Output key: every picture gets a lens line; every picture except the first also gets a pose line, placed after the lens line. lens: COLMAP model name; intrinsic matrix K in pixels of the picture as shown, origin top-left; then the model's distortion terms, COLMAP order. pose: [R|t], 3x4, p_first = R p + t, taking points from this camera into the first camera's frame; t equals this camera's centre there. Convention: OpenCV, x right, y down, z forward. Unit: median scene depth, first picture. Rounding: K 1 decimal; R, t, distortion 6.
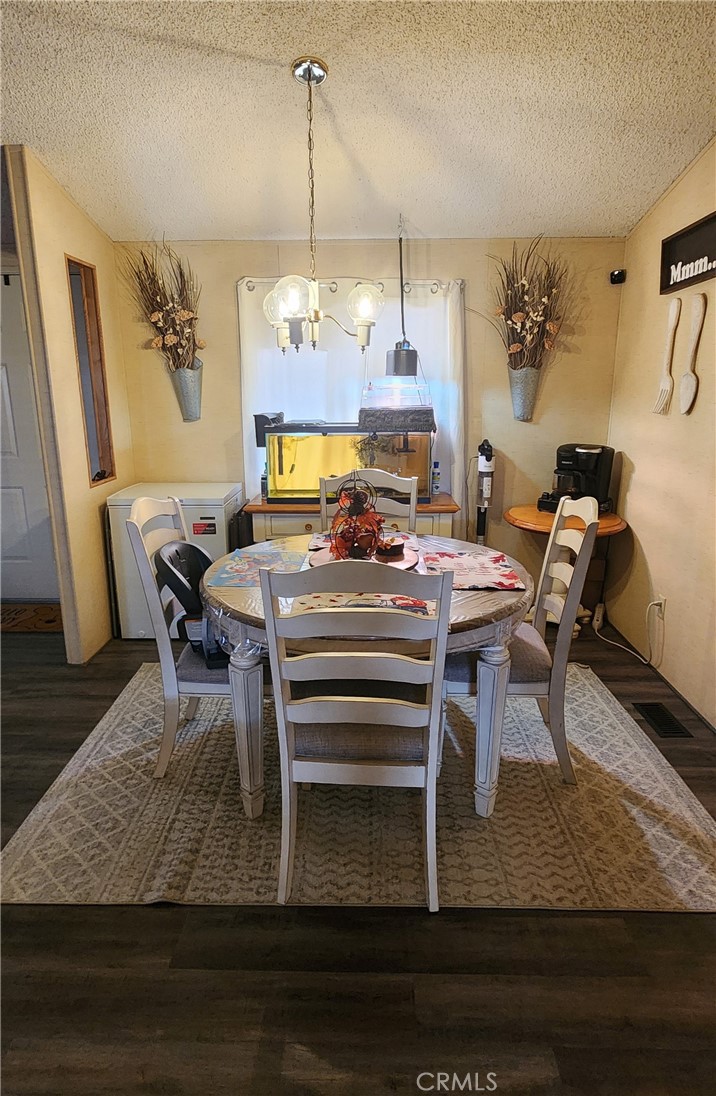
lens RADIAL K [[624.6, 0, 355.2], [0, 624.6, 551.3], [0, 0, 1]] dist [0.000664, 0.000183]
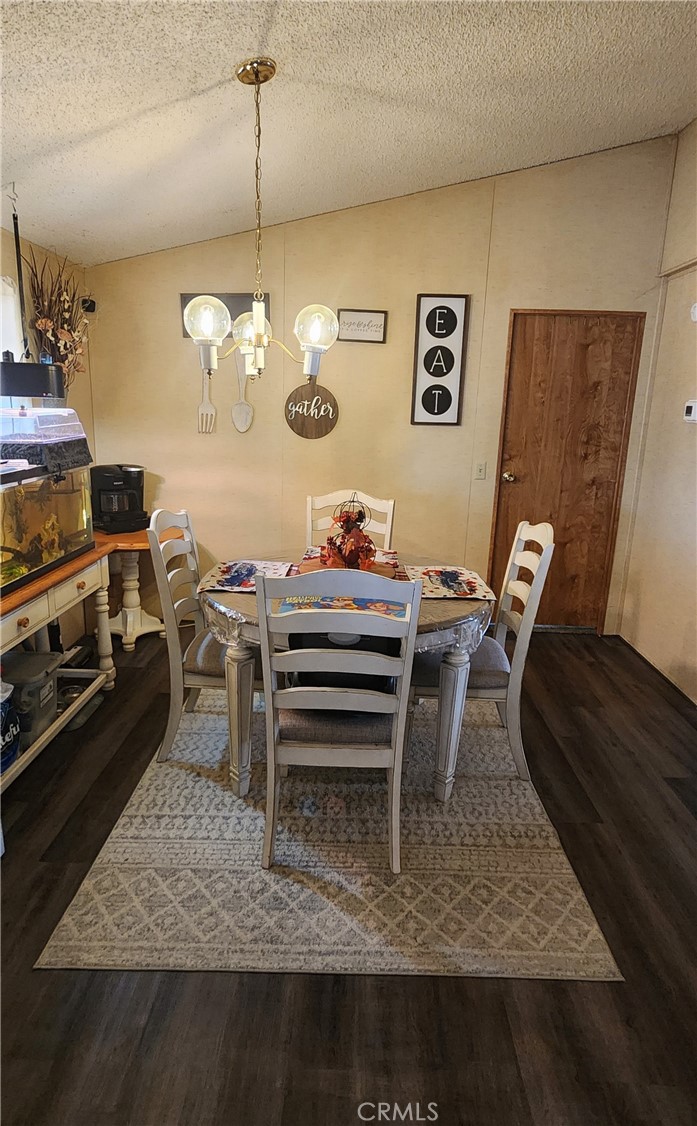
lens RADIAL K [[607.5, 0, 348.4], [0, 607.5, 559.0], [0, 0, 1]] dist [-0.004684, -0.000458]
pose [[0.002236, -0.240454, 0.970658, -1.197599], [0.230314, 0.944689, 0.233490, -0.301724], [-0.973114, 0.223034, 0.057492, 1.068436]]
